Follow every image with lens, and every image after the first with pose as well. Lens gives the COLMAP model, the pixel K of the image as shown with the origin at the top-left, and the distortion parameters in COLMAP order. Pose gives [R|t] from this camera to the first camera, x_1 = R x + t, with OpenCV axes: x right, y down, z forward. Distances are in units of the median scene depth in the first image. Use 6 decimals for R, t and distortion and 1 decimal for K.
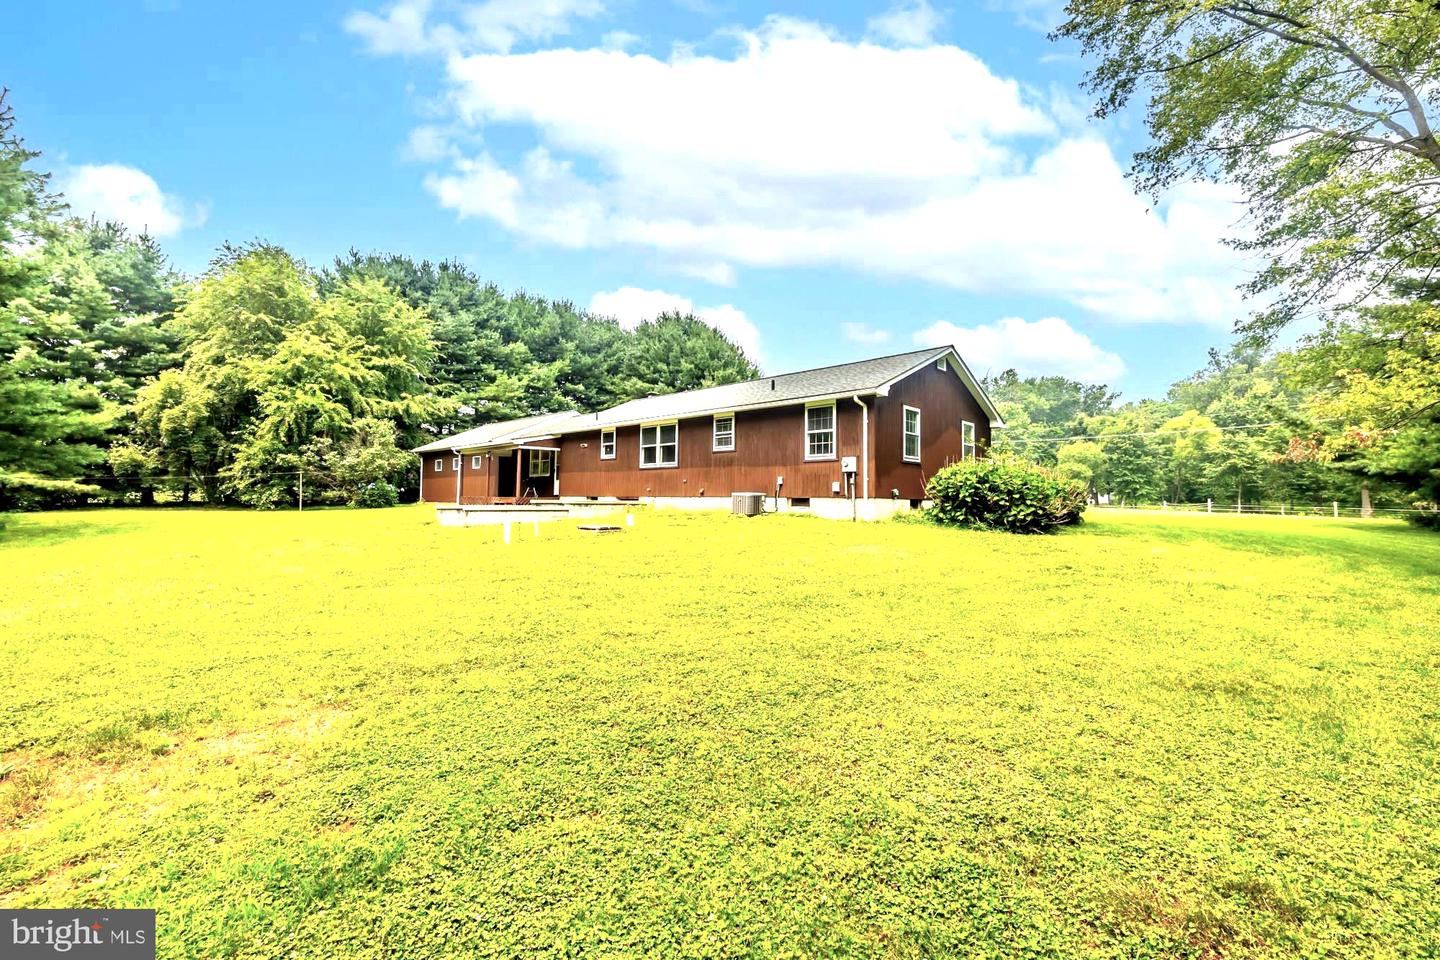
lens RADIAL K [[610.6, 0, 721.1], [0, 610.6, 486.3], [0, 0, 1]] dist [0.000193, 0.000075]
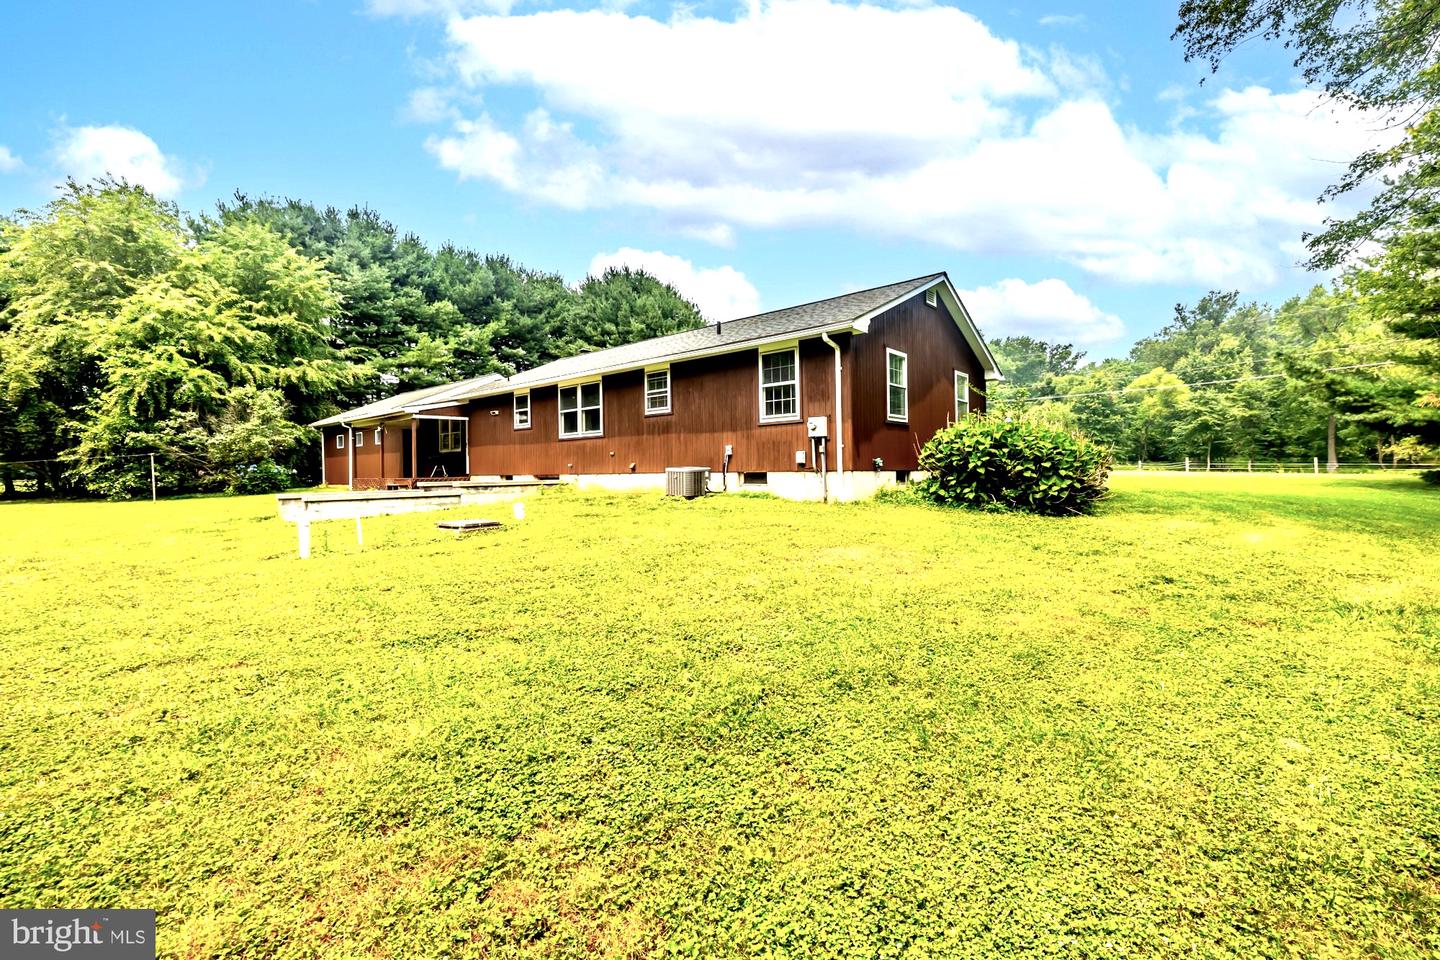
lens RADIAL K [[610.6, 0, 721.1], [0, 610.6, 486.3], [0, 0, 1]] dist [0.000193, 0.000075]
pose [[0.998249, -0.027525, 0.052362, 0.025087], [0.024884, 0.998416, 0.050453, -0.001890], [-0.053668, -0.049062, 0.997353, 0.127261]]
